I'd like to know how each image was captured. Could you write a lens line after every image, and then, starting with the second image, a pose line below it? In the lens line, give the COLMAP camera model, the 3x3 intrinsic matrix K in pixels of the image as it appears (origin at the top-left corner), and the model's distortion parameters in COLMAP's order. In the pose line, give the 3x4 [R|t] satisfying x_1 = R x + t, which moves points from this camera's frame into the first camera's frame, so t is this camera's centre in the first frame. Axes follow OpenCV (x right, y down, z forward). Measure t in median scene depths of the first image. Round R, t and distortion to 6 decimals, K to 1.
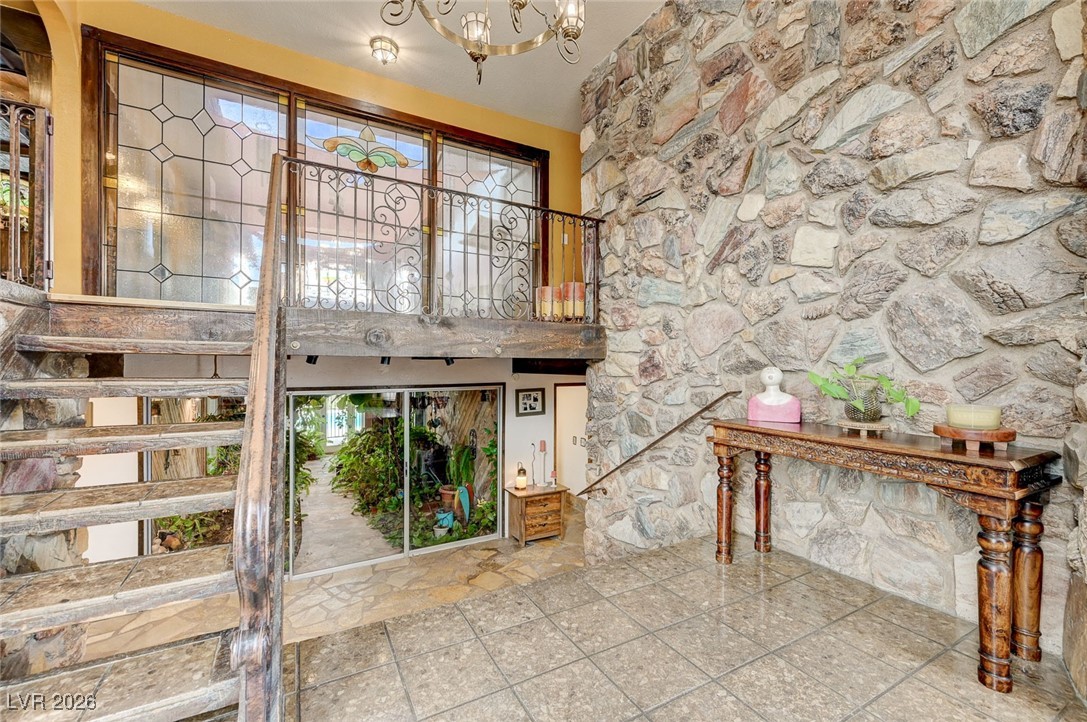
lens RADIAL K [[453.0, 0, 539.0], [0, 453.0, 361.9], [0, 0, 1]] dist [-0.002963, 0.000926]
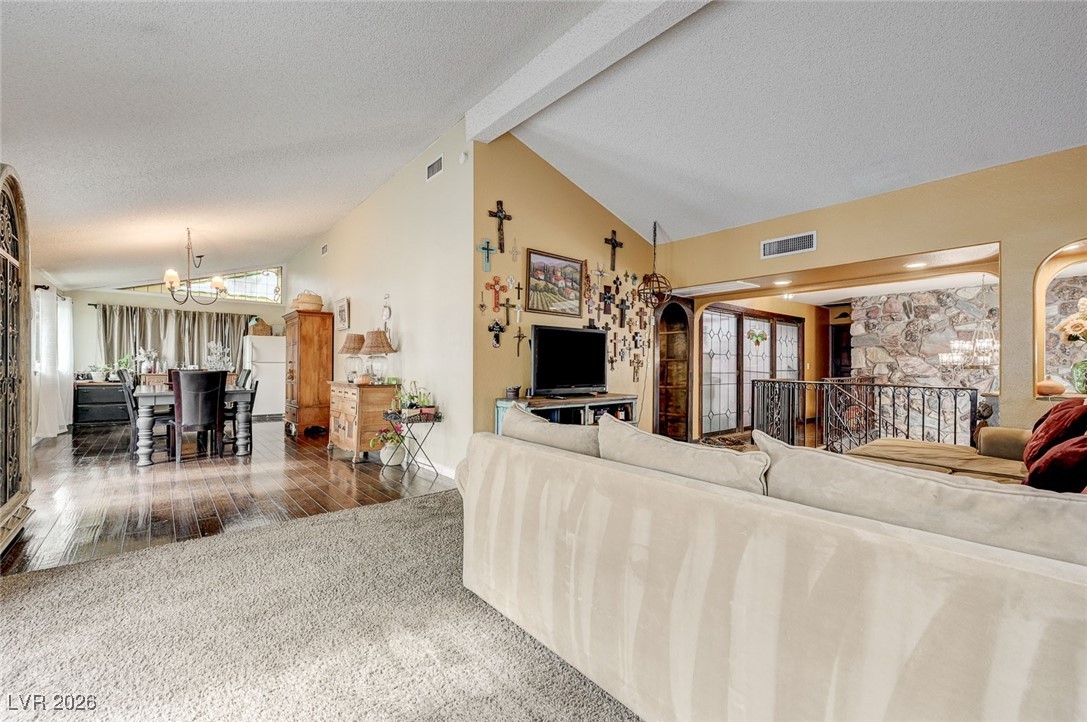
lens RADIAL K [[453.0, 0, 543.4], [0, 453.0, 362.8], [0, 0, 1]] dist [-0.002963, 0.000926]
pose [[0.983204, 0.004529, 0.182455, -1.449165], [-0.003548, 0.999977, -0.005706, -0.309007], [-0.182476, 0.004963, 0.983198, -0.612214]]
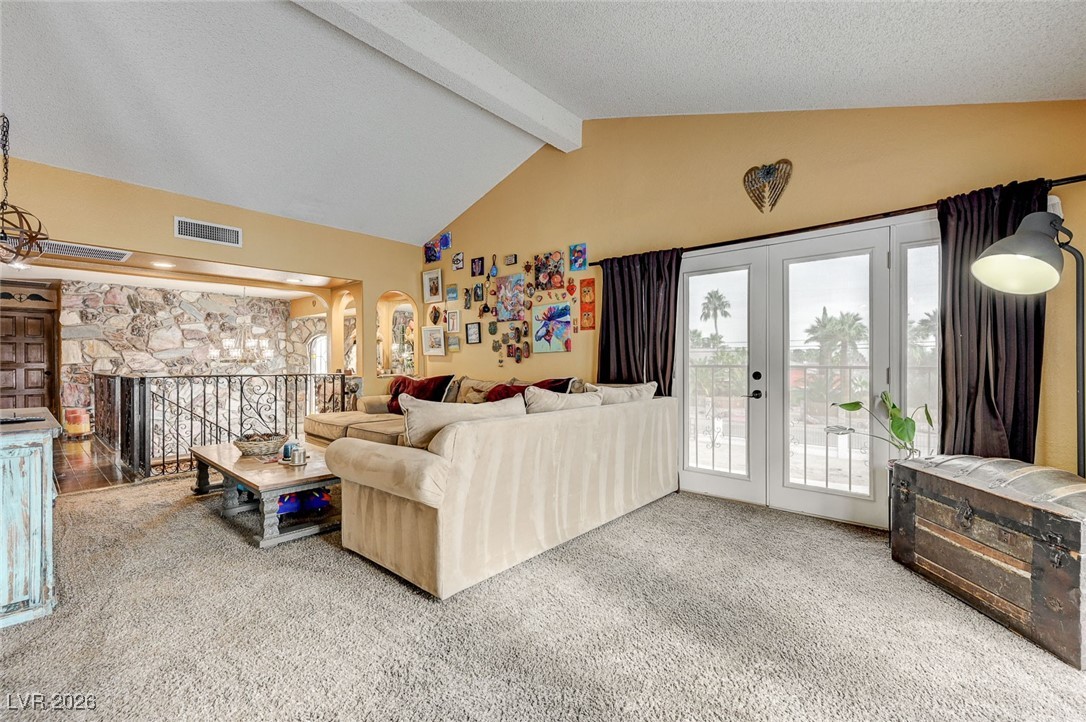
lens RADIAL K [[452.6, 0, 539.6], [0, 452.6, 359.8], [0, 0, 1]] dist [-0.002963, 0.000926]
pose [[-0.318964, 0.004053, 0.947758, -1.843326], [0.005079, 0.999984, -0.002567, -0.304001], [-0.947753, 0.003995, -0.318979, -0.088572]]
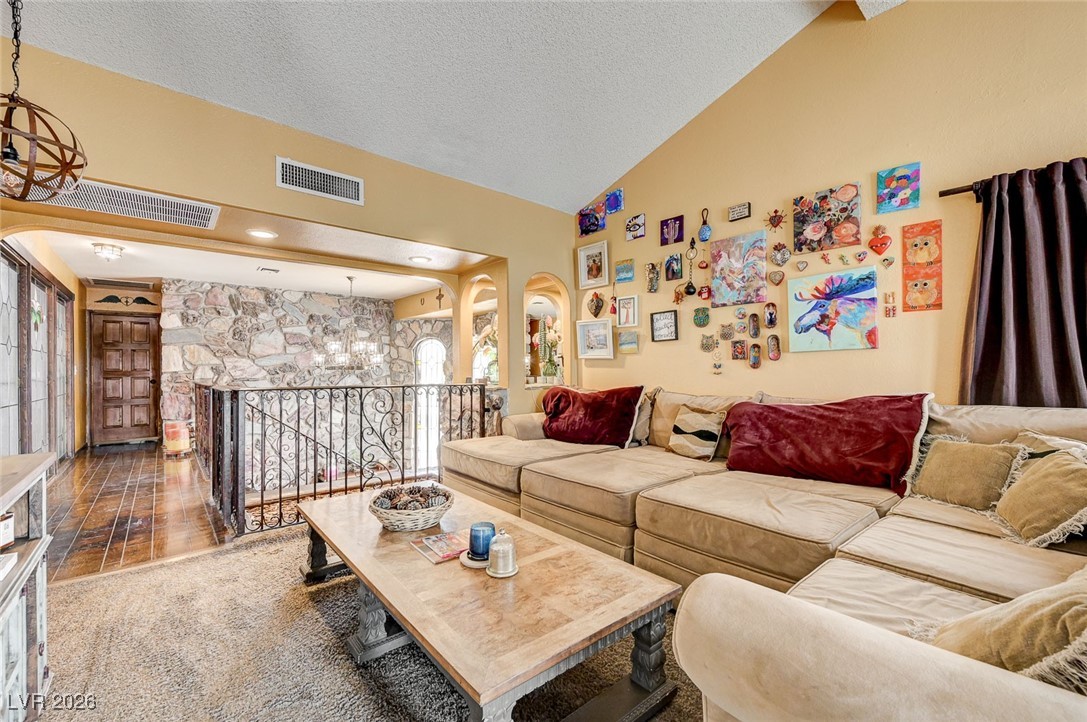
lens RADIAL K [[453.0, 0, 546.8], [0, 453.0, 363.5], [0, 0, 1]] dist [-0.002963, 0.000926]
pose [[-0.182069, 0.013157, 0.983198, -1.442368], [0.008497, 0.999894, -0.011807, -0.301667], [-0.983249, 0.006204, -0.182161, 0.059659]]
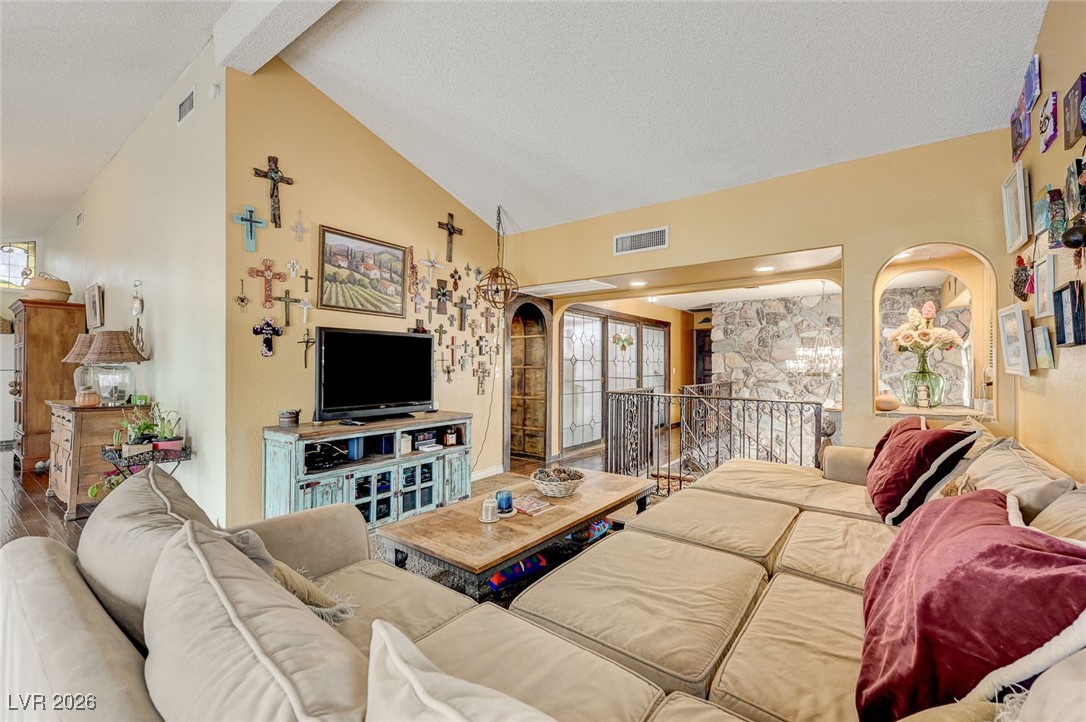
lens RADIAL K [[452.6, 0, 541.6], [0, 452.6, 364.1], [0, 0, 1]] dist [-0.002963, 0.000926]
pose [[0.918889, 0.001350, 0.394513, -1.263168], [-0.000234, 0.999996, -0.002878, -0.332543], [-0.394515, 0.002552, 0.918886, -0.466128]]
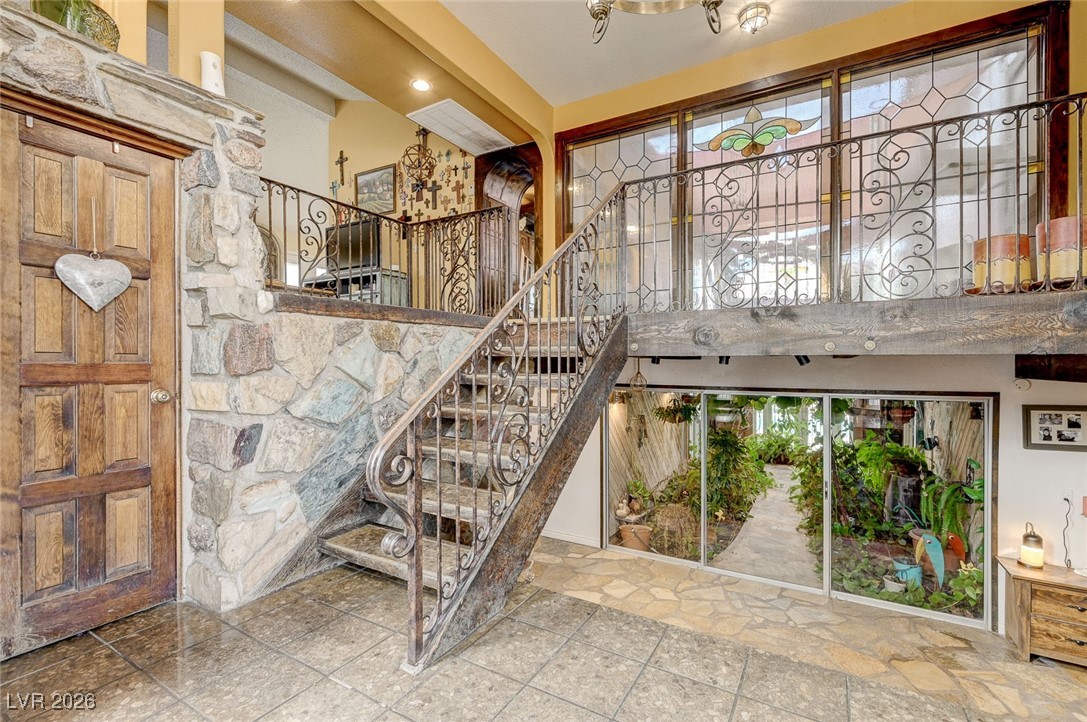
lens RADIAL K [[469.9, 0, 539.3], [0, 469.9, 363.1], [0, 0, 1]] dist [0.004645, -0.000308]
pose [[0.513917, -0.001209, -0.857839, 0.179454], [0.003996, 0.999992, 0.000984, 0.000417], [0.857831, -0.003934, 0.513917, 0.104755]]
